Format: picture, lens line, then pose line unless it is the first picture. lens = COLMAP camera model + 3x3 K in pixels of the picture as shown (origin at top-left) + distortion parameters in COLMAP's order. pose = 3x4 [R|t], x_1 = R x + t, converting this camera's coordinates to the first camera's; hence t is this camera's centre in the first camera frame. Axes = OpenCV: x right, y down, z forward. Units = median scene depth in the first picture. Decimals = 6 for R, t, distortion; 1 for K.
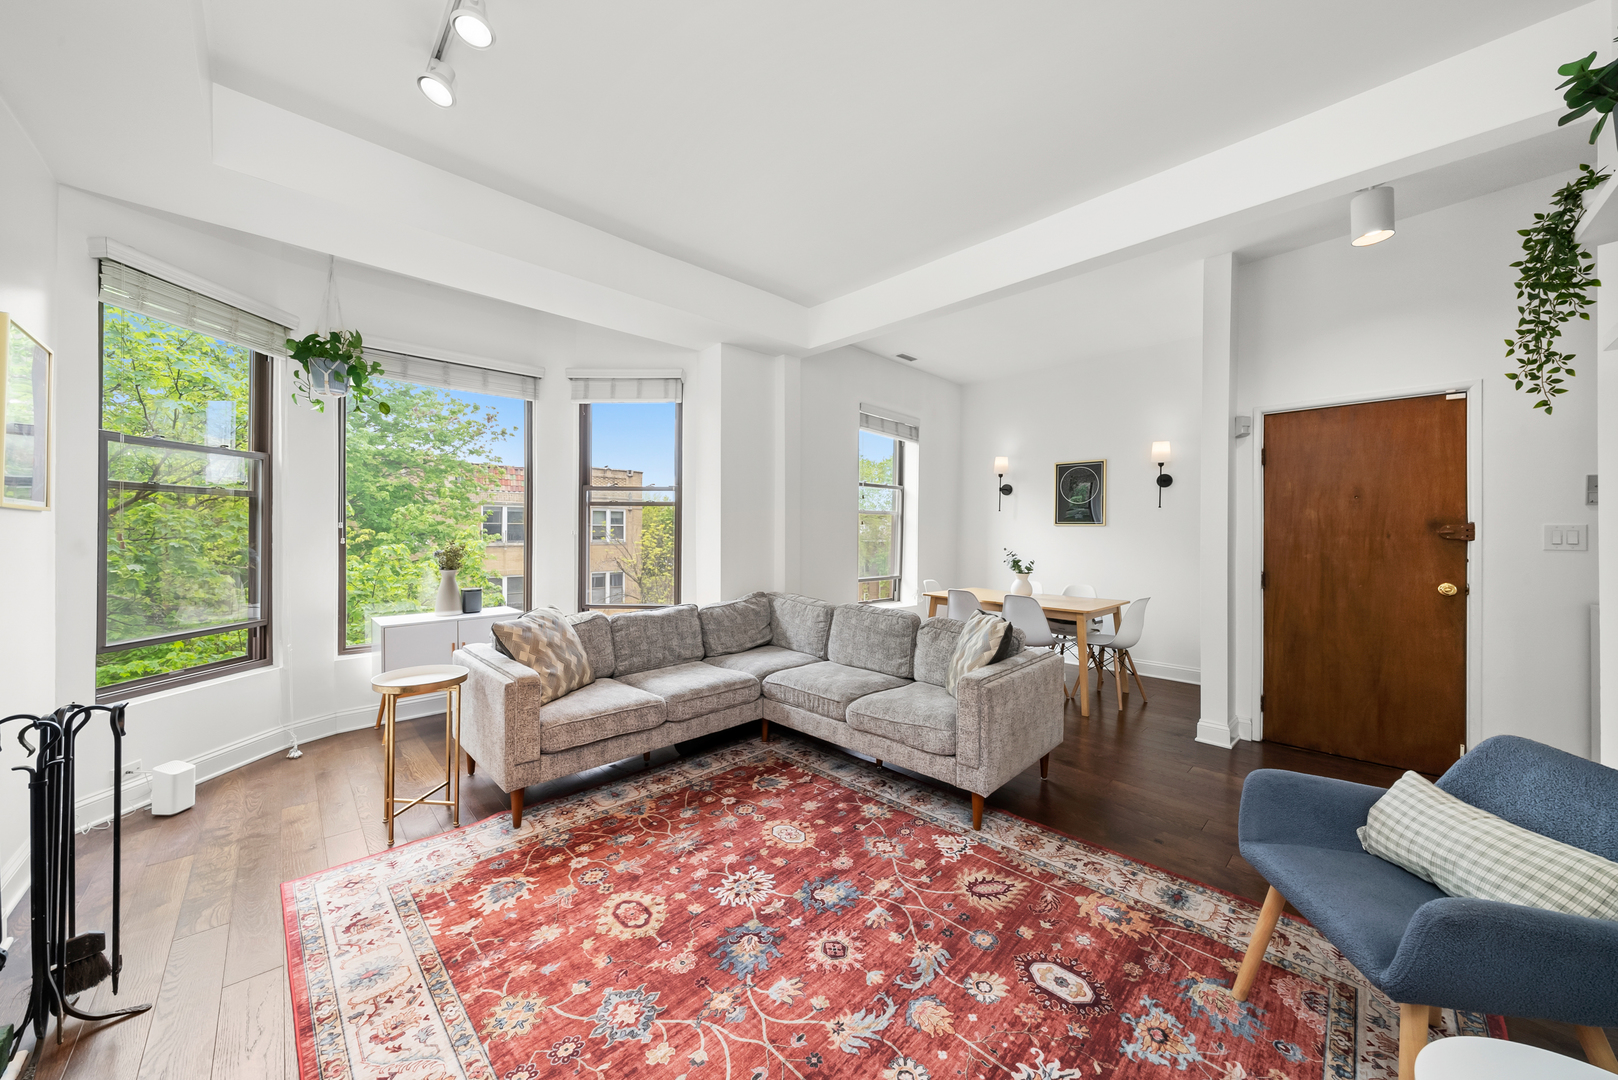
lens RADIAL K [[559.5, 0, 805.1], [0, 559.5, 530.2], [0, 0, 1]] dist [-0.001993, -0.000161]
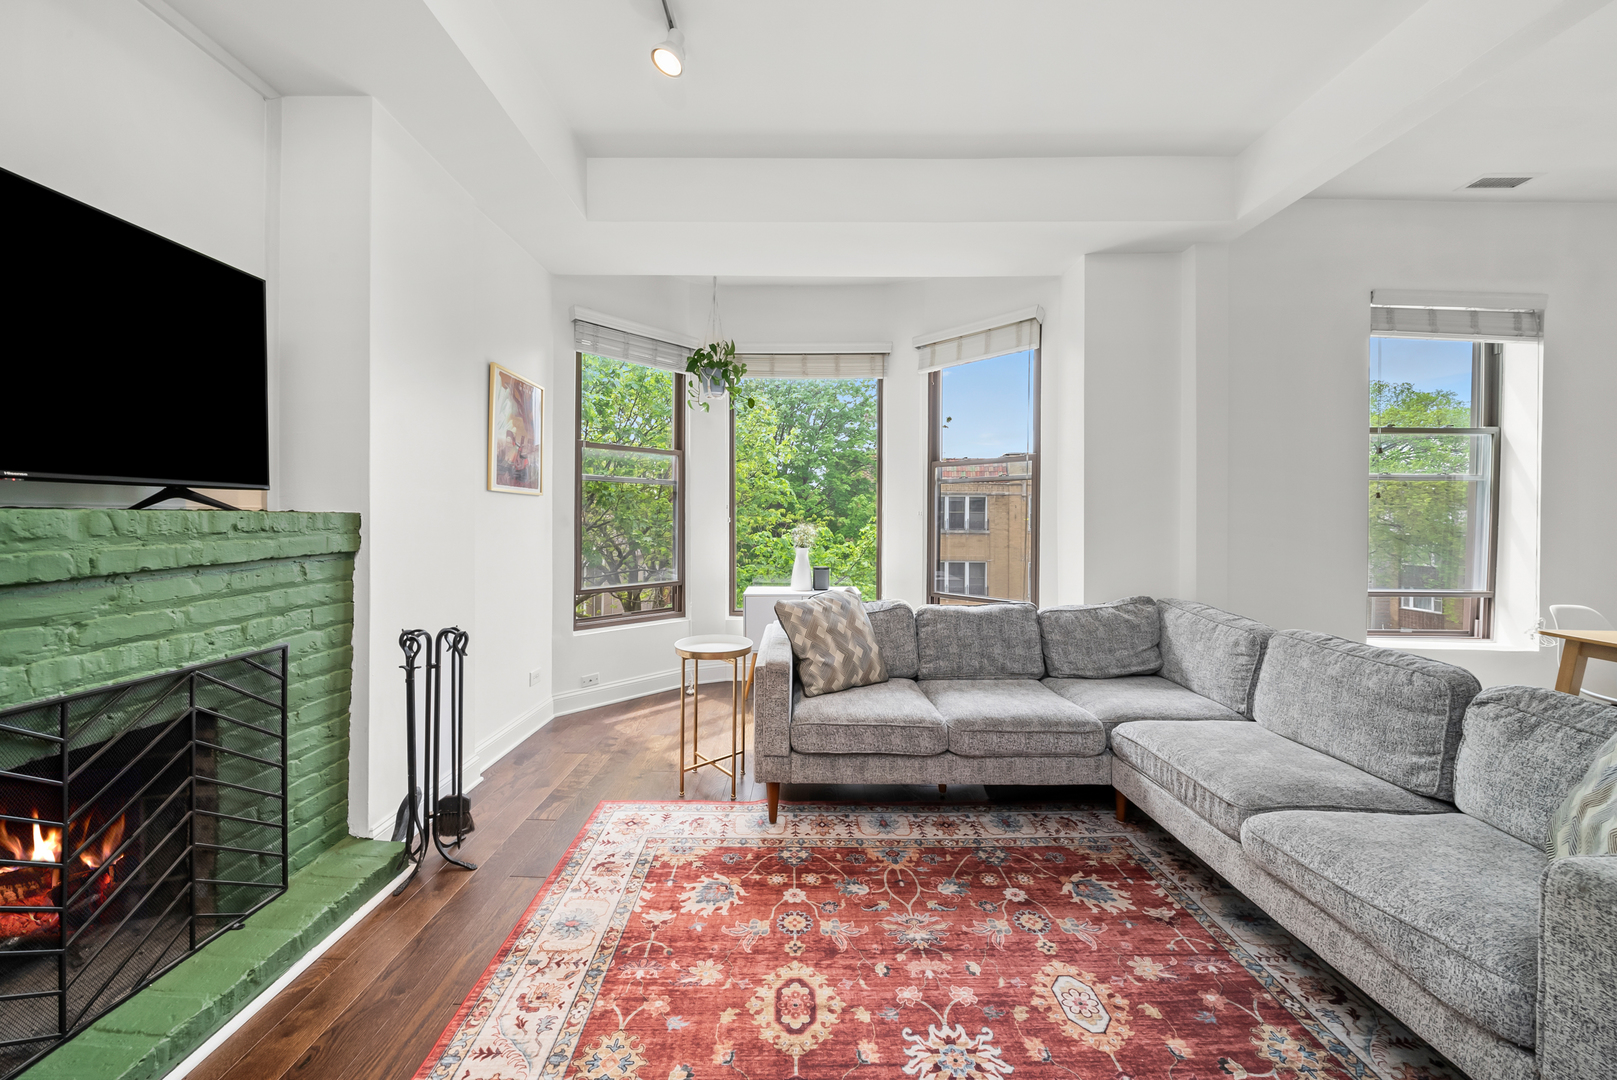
lens RADIAL K [[563.7, 0, 805.2], [0, 563.7, 519.5], [0, 0, 1]] dist [-0.001387, -0.000156]
pose [[0.720163, -0.000582, -0.693804, 0.150500], [-0.000215, 0.999999, -0.001062, 0.024042], [0.693804, 0.000914, 0.720163, 0.311046]]
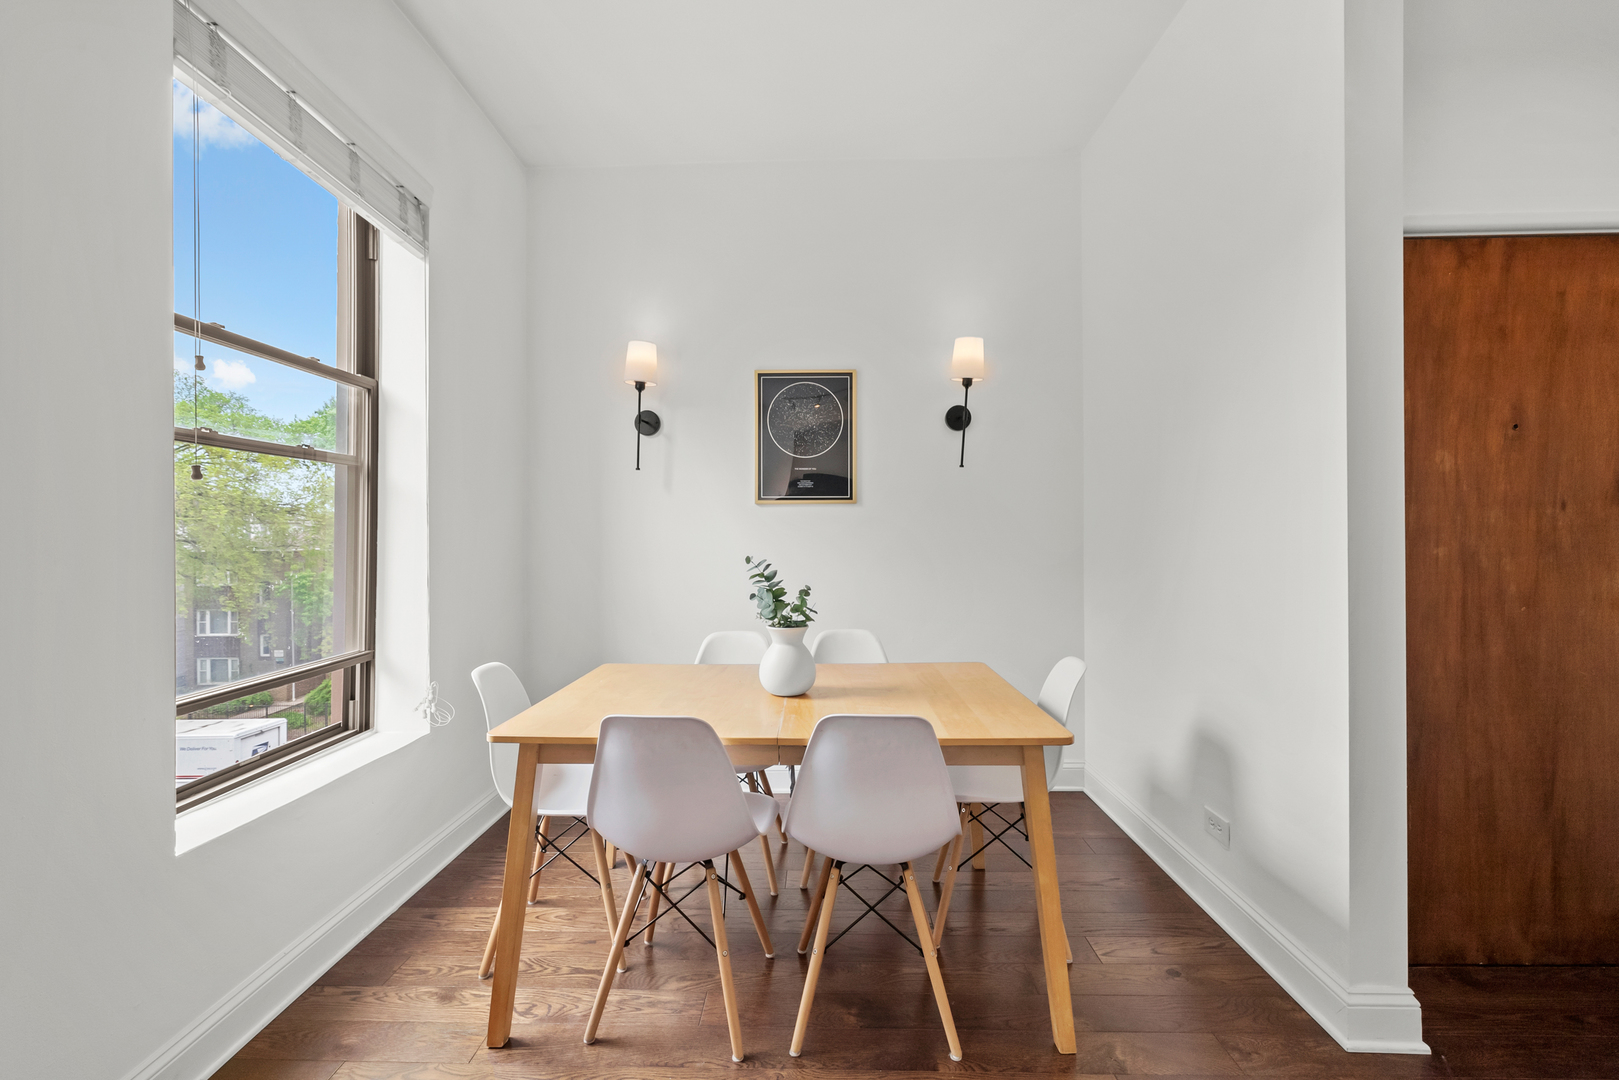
lens RADIAL K [[672.4, 0, 808.4], [0, 672.4, 537.2], [0, 0, 1]] dist [-0.001809, -0.000398]
pose [[0.704761, -0.015662, 0.709272, 0.158157], [0.010271, 0.999877, 0.011873, 0.026547], [-0.709371, -0.001083, 0.704835, 1.164332]]
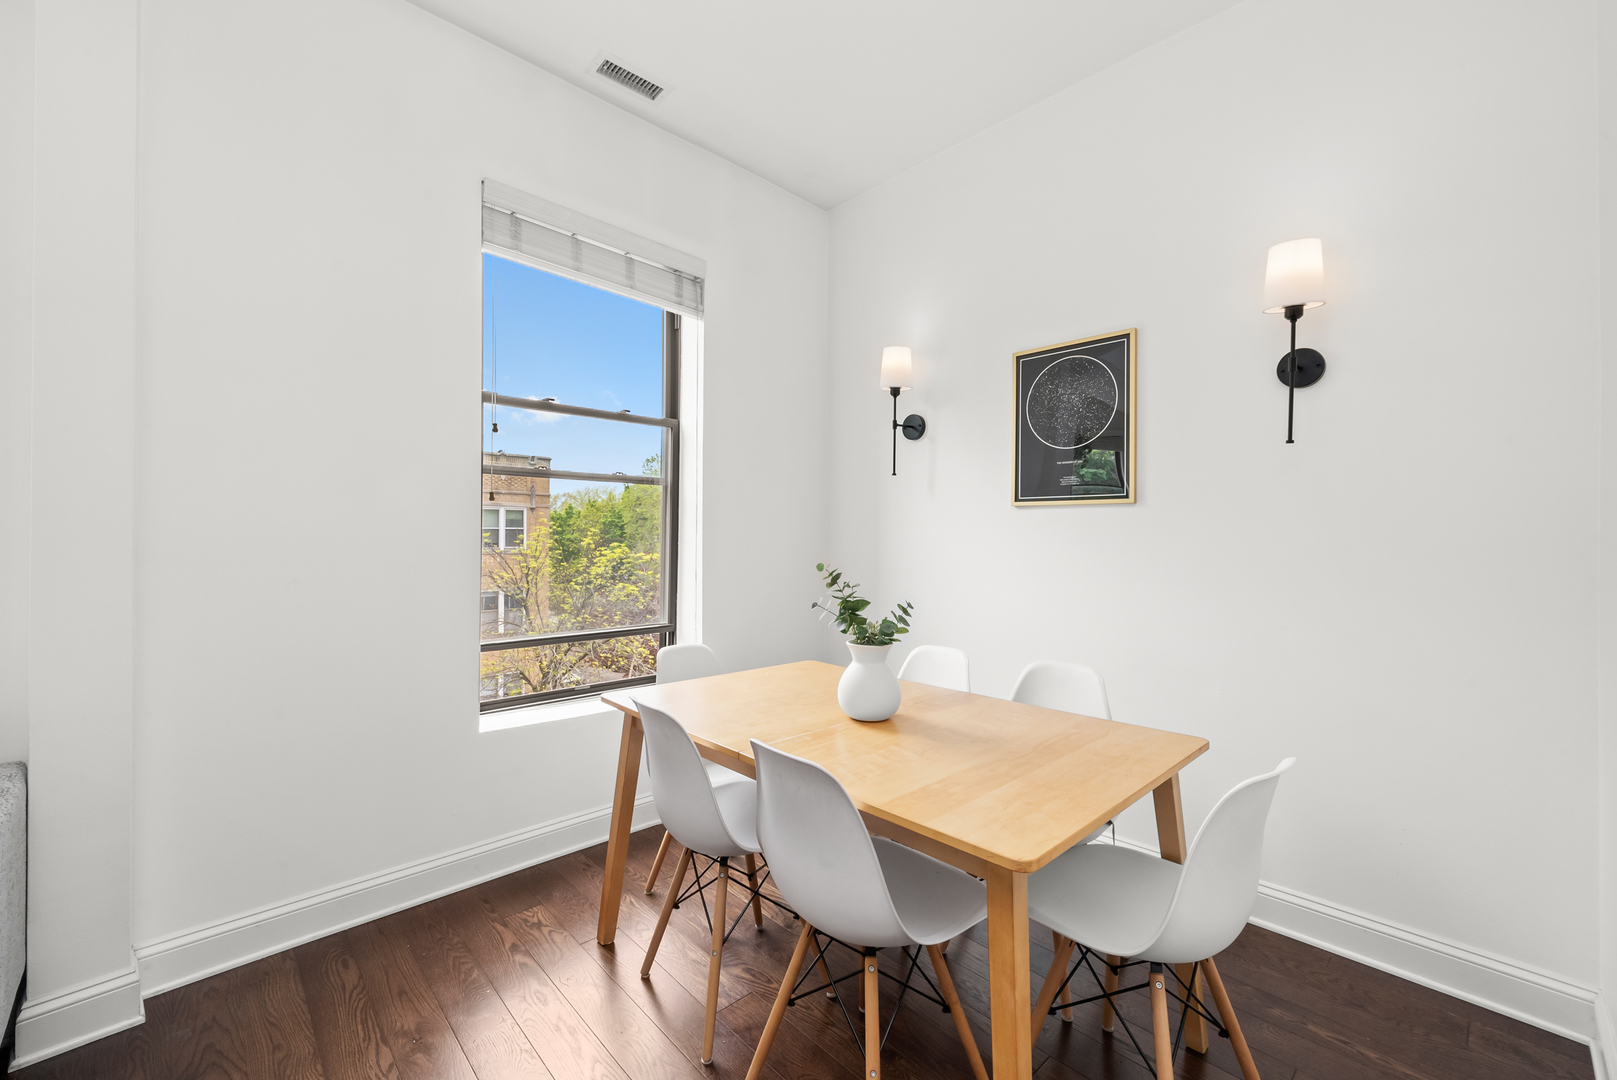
lens RADIAL K [[661.2, 0, 808.5], [0, 661.2, 540.0], [0, 0, 1]] dist [0.001048, -0.000053]
pose [[0.999944, -0.000923, -0.010523, 0.609805], [0.000963, 0.999992, 0.003806, 0.028686], [0.010520, -0.003816, 0.999937, 1.046617]]
